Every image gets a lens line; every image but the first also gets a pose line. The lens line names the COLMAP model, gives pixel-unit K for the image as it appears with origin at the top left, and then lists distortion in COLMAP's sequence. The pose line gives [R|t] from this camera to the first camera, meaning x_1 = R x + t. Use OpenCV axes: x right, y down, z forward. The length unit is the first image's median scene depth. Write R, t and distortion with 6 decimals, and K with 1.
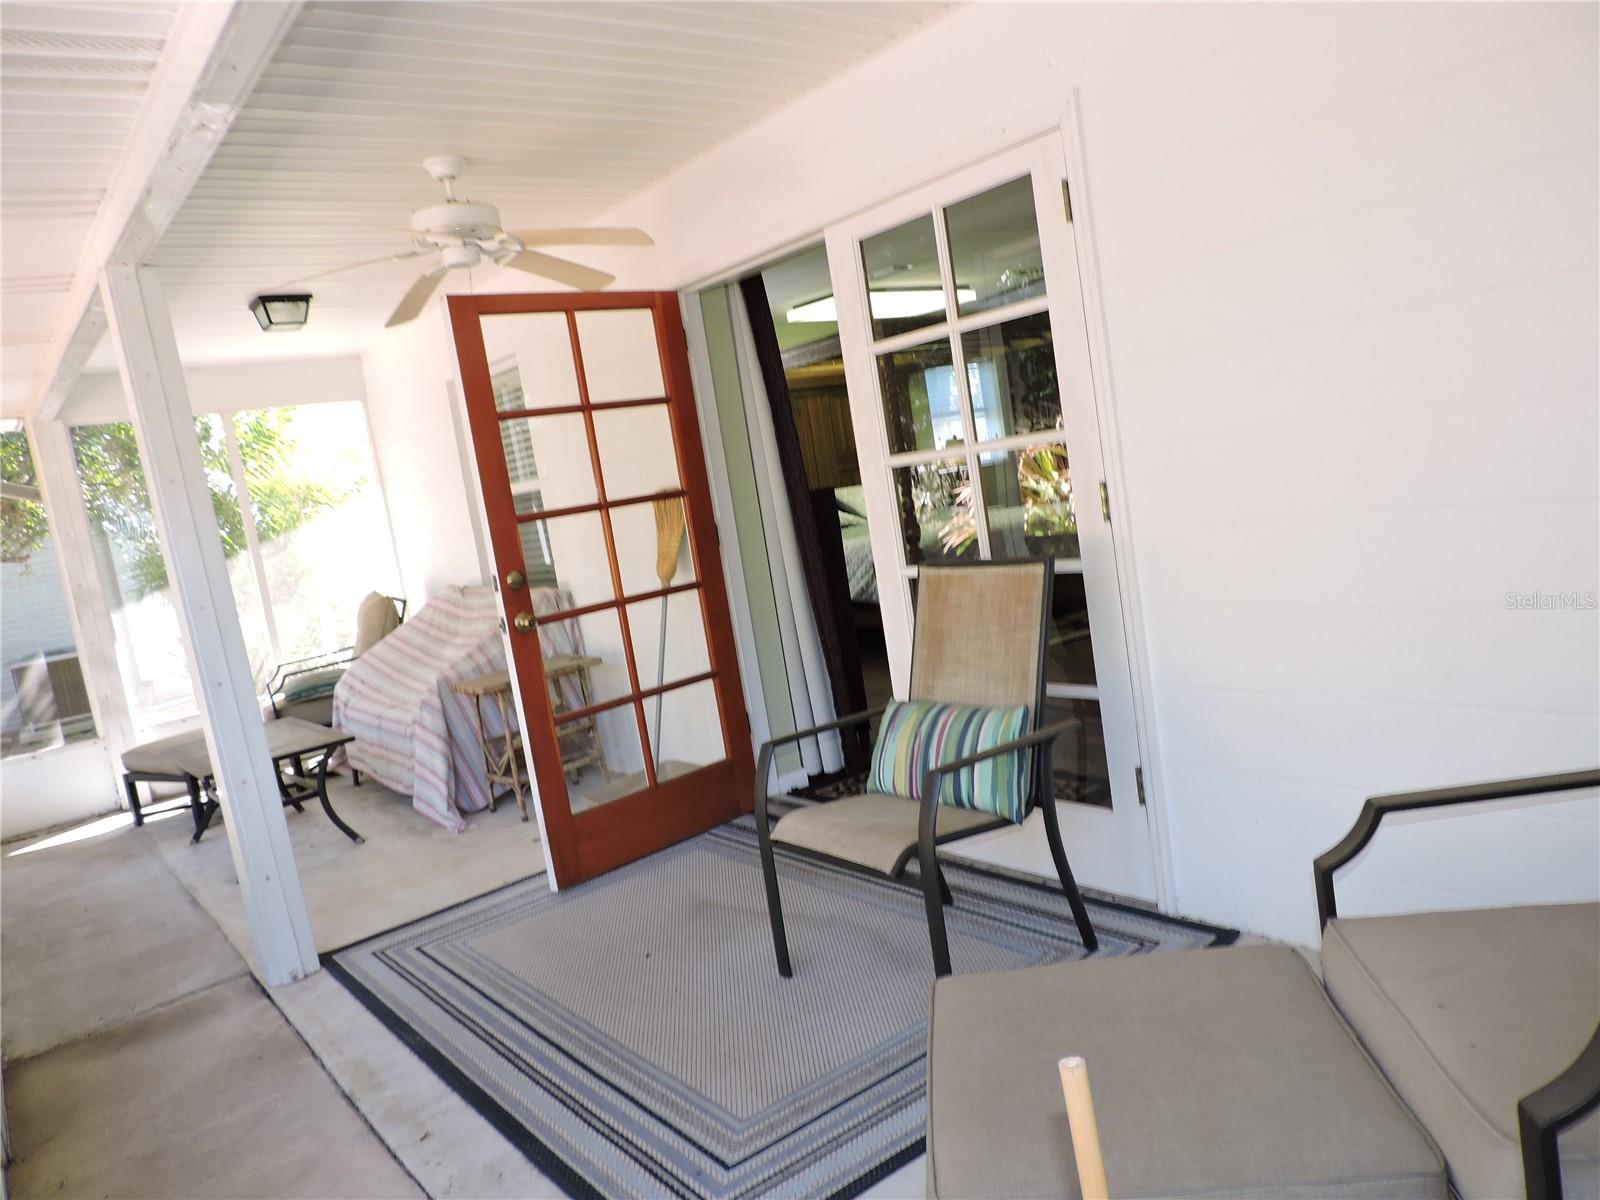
lens RADIAL K [[1138.5, 0, 805.8], [0, 1138.5, 601.6], [0, 0, 1]] dist [-0.025772, 0.008446]
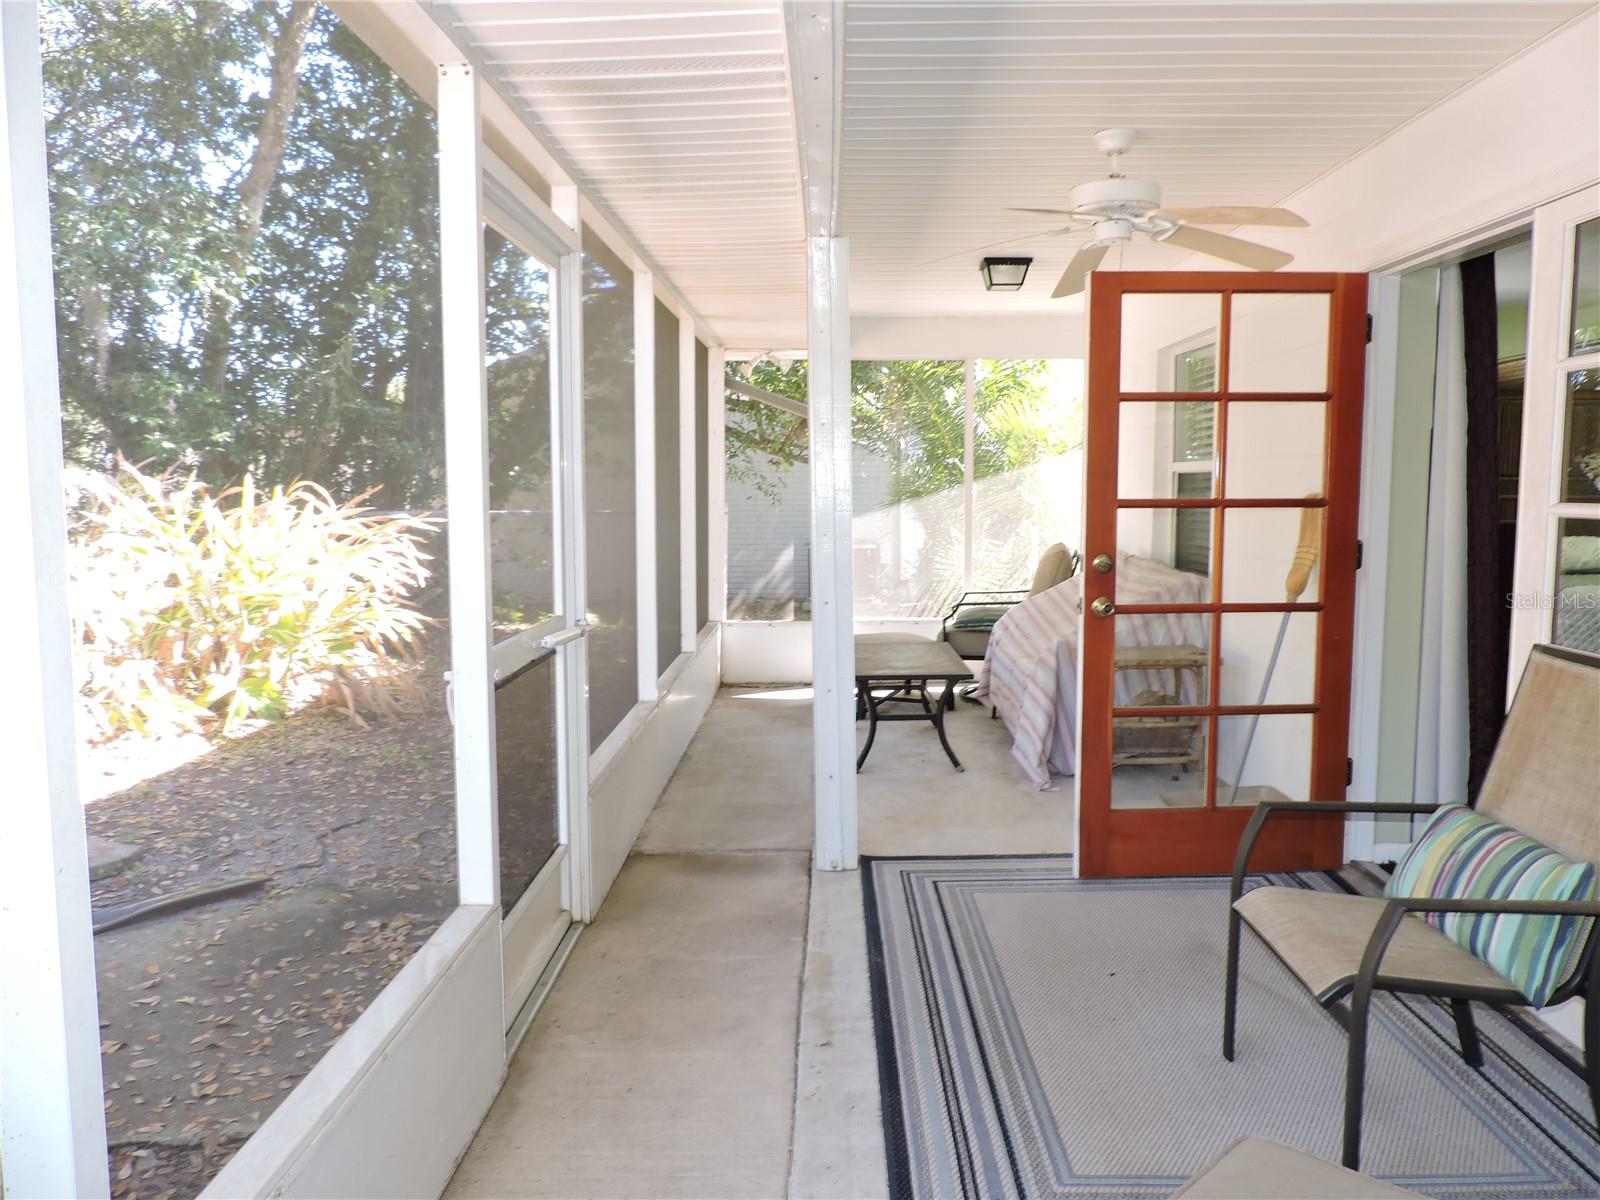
lens RADIAL K [[1133.5, 0, 800.0], [0, 1133.5, 600.0], [0, 0, 1]] dist [-0.027780, -0.001143]
pose [[0.765109, 0.212275, -0.607905, 0.152342], [-0.186472, 0.976686, 0.106358, -0.044851], [0.616309, 0.031982, 0.786855, 0.065689]]
